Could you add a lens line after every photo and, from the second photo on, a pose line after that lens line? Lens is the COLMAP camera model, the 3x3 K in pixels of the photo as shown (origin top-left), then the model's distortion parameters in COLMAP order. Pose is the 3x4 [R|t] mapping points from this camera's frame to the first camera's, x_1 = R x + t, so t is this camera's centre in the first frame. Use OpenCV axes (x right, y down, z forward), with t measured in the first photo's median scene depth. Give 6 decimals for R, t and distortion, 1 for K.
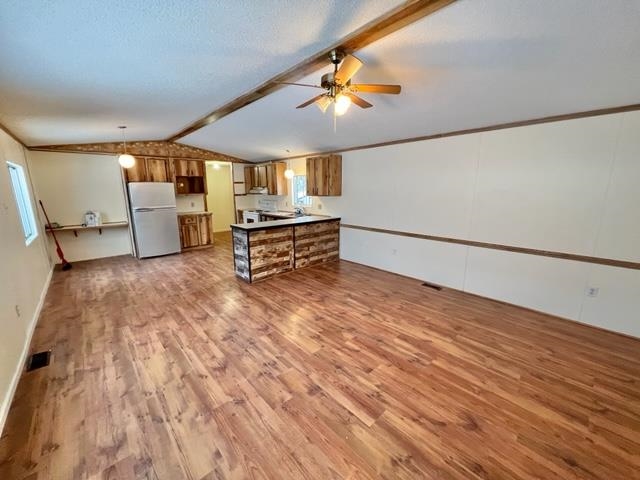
lens RADIAL K [[255.2, 0, 318.3], [0, 255.2, 238.2], [0, 0, 1]] dist [-0.001619, -0.000102]
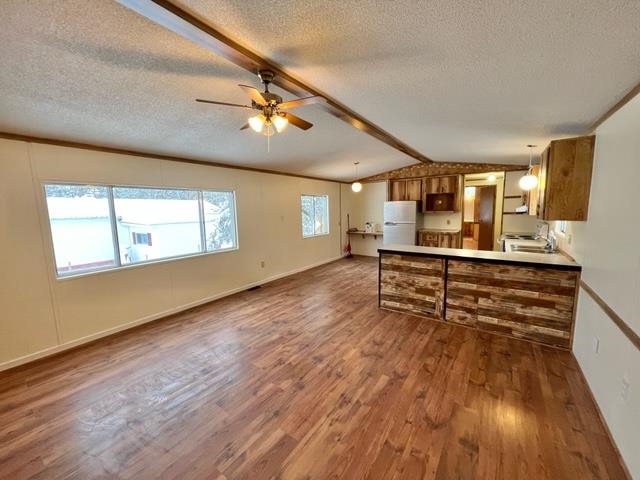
lens RADIAL K [[255.2, 0, 318.3], [0, 255.2, 238.2], [0, 0, 1]] dist [-0.001619, -0.000102]
pose [[0.201685, 0.118240, -0.972287, 0.522044], [-0.172538, 0.981452, 0.083564, -0.103035], [0.964134, 0.150903, 0.218345, 0.494821]]
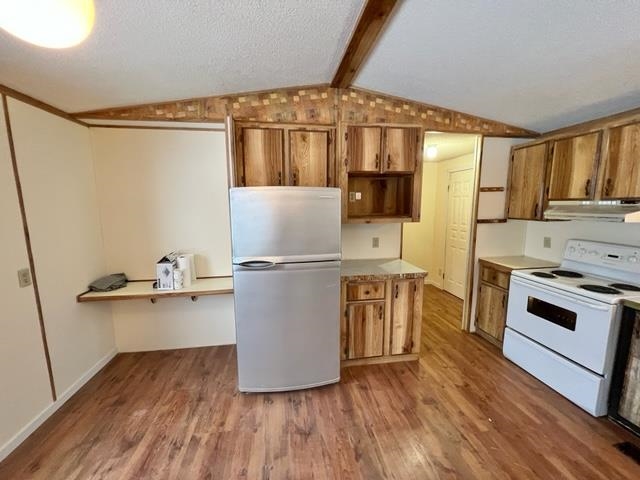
lens RADIAL K [[255.2, 0, 318.3], [0, 255.2, 238.2], [0, 0, 1]] dist [-0.001619, -0.000102]
pose [[0.827538, 0.074852, -0.556397, -0.506469], [-0.107493, 0.993861, -0.026172, -0.175795], [0.551023, 0.081467, 0.830504, 0.896631]]
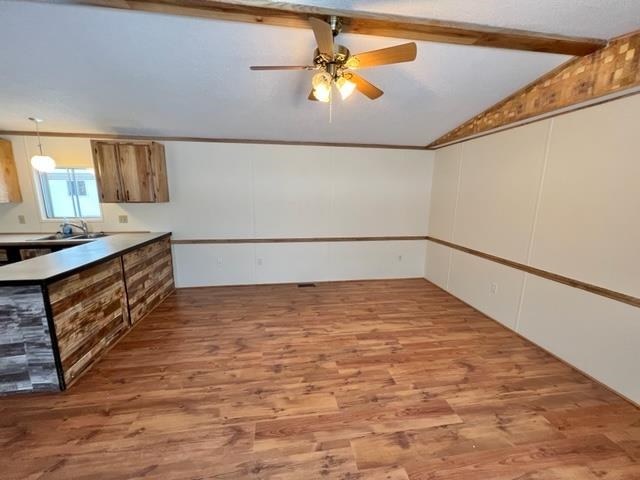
lens RADIAL K [[255.2, 0, 318.3], [0, 255.2, 238.2], [0, 0, 1]] dist [-0.001619, -0.000102]
pose [[0.563110, -0.137420, 0.814876, -0.316407], [0.147256, 0.986981, 0.064684, -0.057196], [-0.813156, 0.083572, 0.576015, 0.293829]]
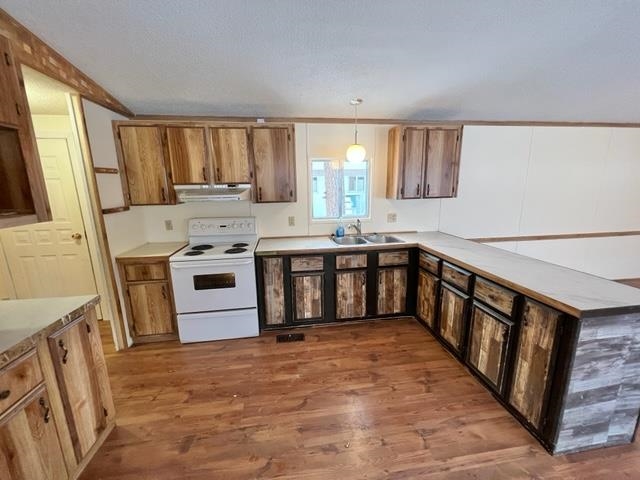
lens RADIAL K [[255.2, 0, 318.3], [0, 255.2, 238.2], [0, 0, 1]] dist [-0.001619, -0.000102]
pose [[0.571586, -0.167749, 0.803212, -0.697918], [0.171950, 0.981633, 0.082648, -0.195983], [-0.802323, 0.090872, 0.589932, 1.022100]]
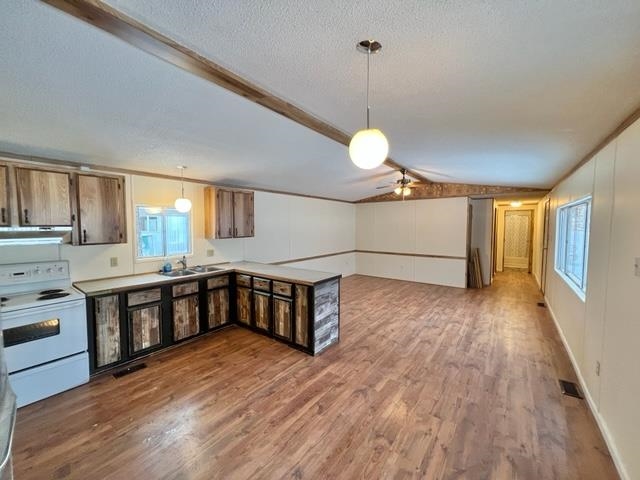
lens RADIAL K [[255.2, 0, 318.3], [0, 255.2, 238.2], [0, 0, 1]] dist [-0.001619, -0.000102]
pose [[-0.173018, -0.047229, 0.983786, -0.967965], [0.189799, 0.978529, 0.080357, -0.210426], [-0.966458, 0.200625, -0.160339, 1.033778]]
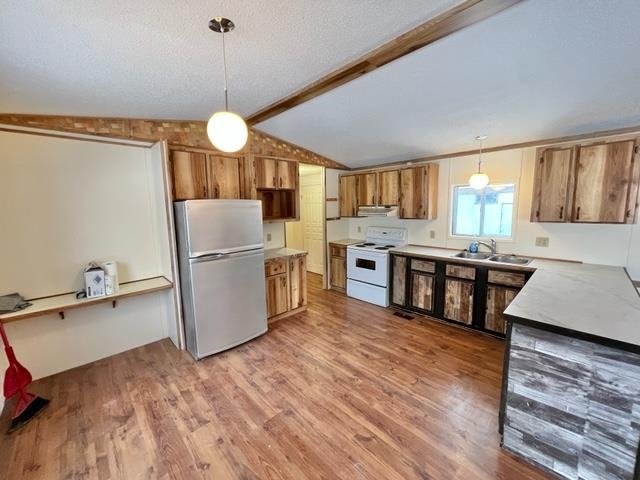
lens RADIAL K [[255.2, 0, 318.3], [0, 255.2, 238.2], [0, 0, 1]] dist [-0.001619, -0.000102]
pose [[0.999744, -0.015110, 0.016828, -0.585780], [0.016244, 0.997455, -0.069421, -0.130689], [-0.015736, 0.069676, 0.997446, 0.621782]]
